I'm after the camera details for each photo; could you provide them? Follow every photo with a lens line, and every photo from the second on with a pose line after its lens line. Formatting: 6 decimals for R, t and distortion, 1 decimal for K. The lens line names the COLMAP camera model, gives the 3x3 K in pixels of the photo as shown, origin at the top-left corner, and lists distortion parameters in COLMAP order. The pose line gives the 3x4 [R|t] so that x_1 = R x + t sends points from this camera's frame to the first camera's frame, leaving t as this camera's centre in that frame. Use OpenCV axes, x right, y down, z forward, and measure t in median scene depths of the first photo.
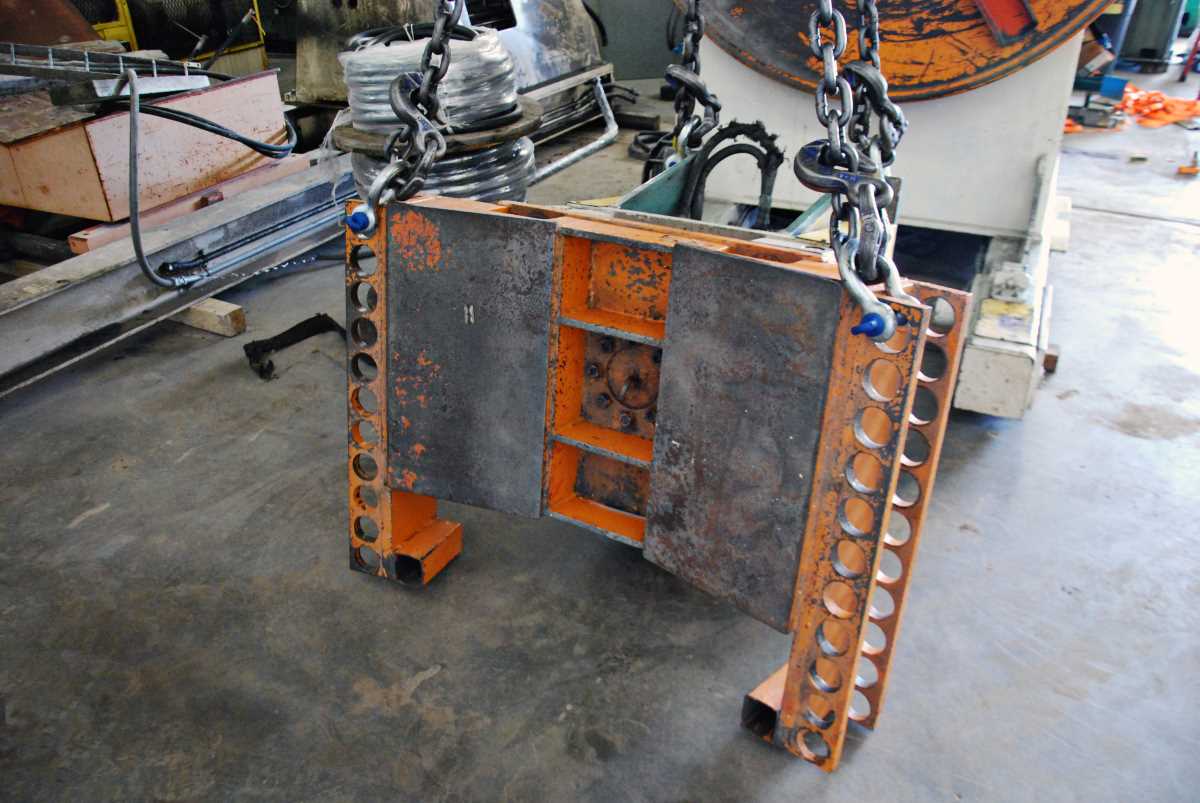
lens RADIAL K [[955.2, 0, 608.2], [0, 955.2, 397.9], [0, 0, 1]] dist [-0.102254, 0.038486]
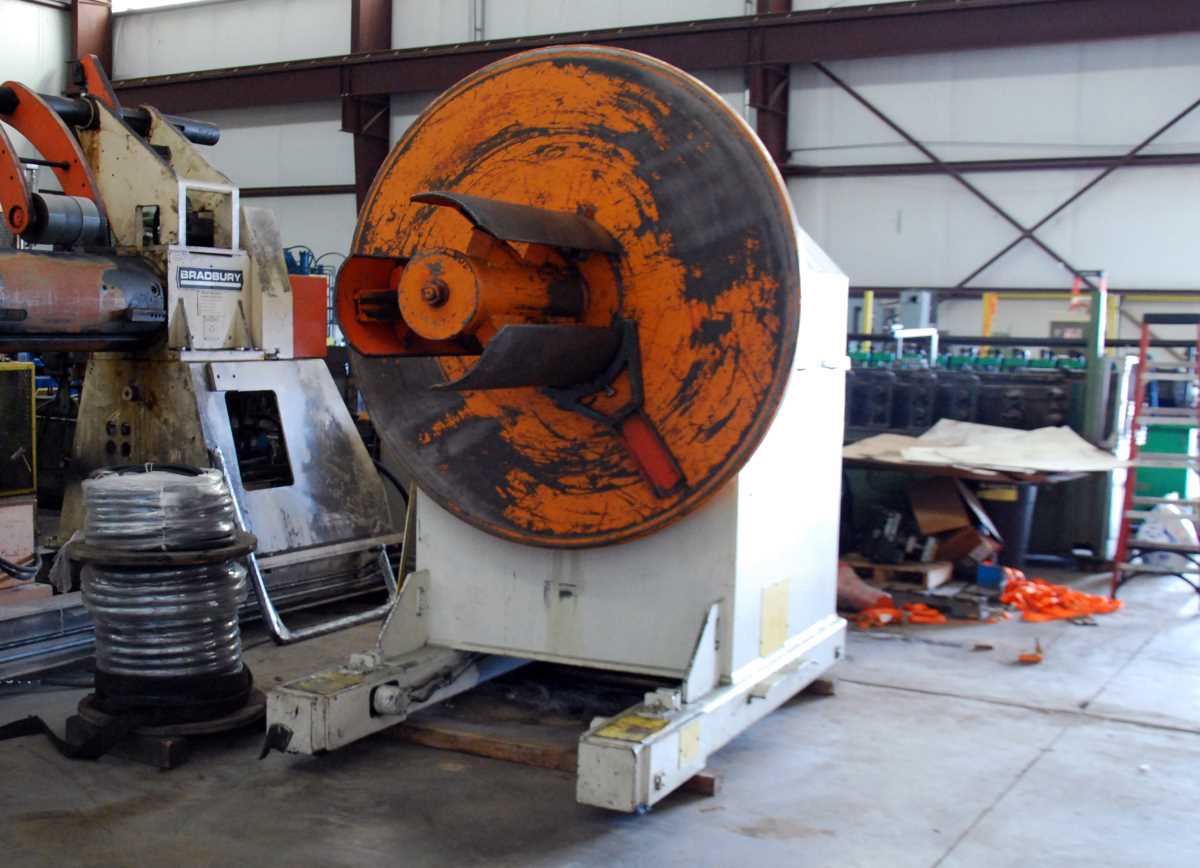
lens RADIAL K [[1665.8, 0, 598.9], [0, 1665.8, 432.8], [0, 0, 1]] dist [-0.125052, 0.000000]
pose [[0.998763, 0.040777, -0.028469, 0.366281], [-0.049080, 0.900549, -0.431975, 0.384579], [0.008023, 0.432838, 0.901436, -0.772861]]
